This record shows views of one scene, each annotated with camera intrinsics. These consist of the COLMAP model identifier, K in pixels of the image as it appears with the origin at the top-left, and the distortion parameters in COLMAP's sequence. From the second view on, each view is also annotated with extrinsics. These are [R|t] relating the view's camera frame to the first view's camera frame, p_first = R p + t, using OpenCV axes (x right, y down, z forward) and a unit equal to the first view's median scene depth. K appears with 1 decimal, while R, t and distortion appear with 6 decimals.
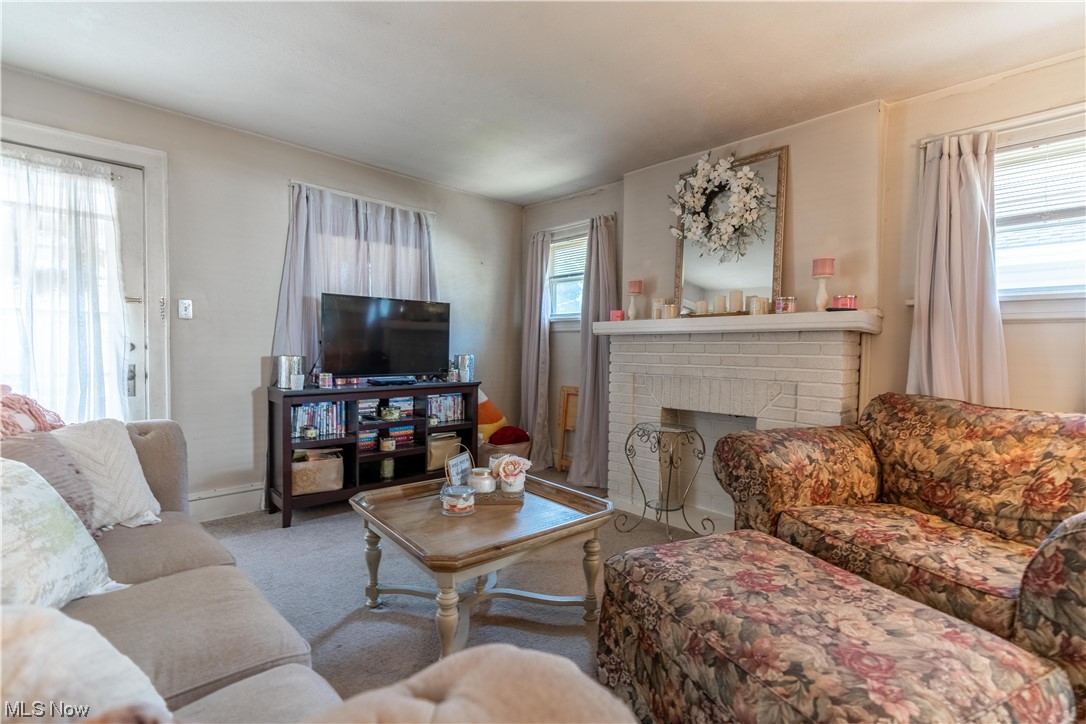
lens RADIAL K [[490.1, 0, 548.1], [0, 490.1, 363.0], [0, 0, 1]] dist [-0.004844, 0.001479]
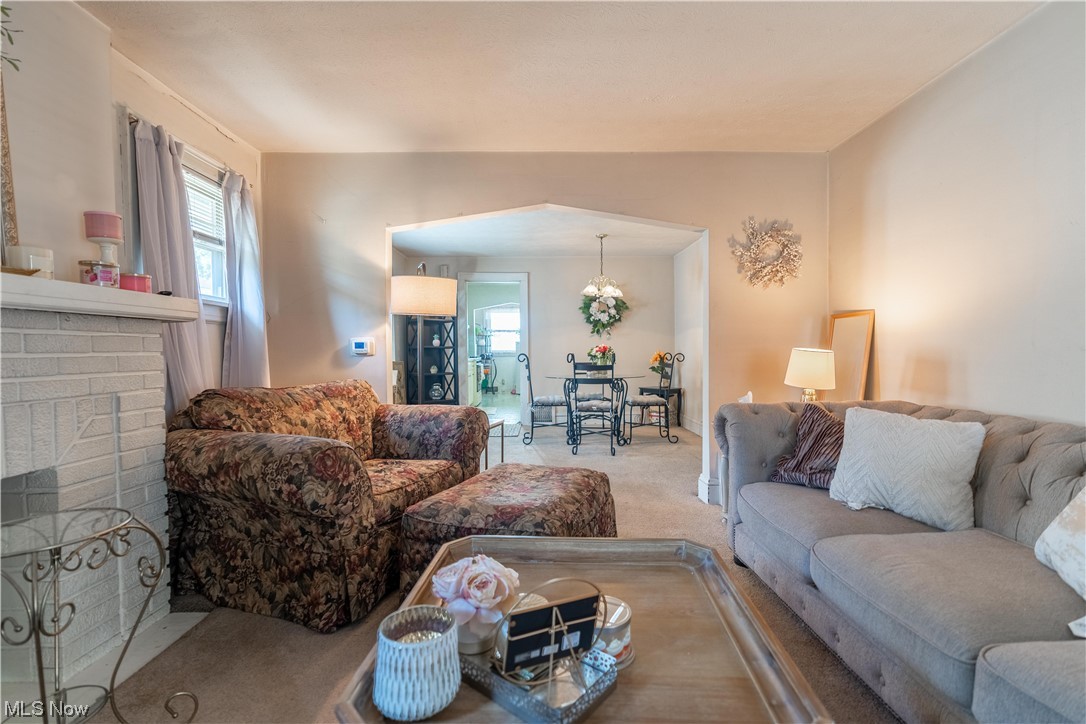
lens RADIAL K [[490.1, 0, 548.1], [0, 490.1, 363.0], [0, 0, 1]] dist [-0.004844, 0.001479]
pose [[-0.722917, -0.024914, 0.690486, -0.484961], [0.020447, 0.998141, 0.057422, -0.035786], [-0.690632, 0.055630, -0.721063, 1.365680]]
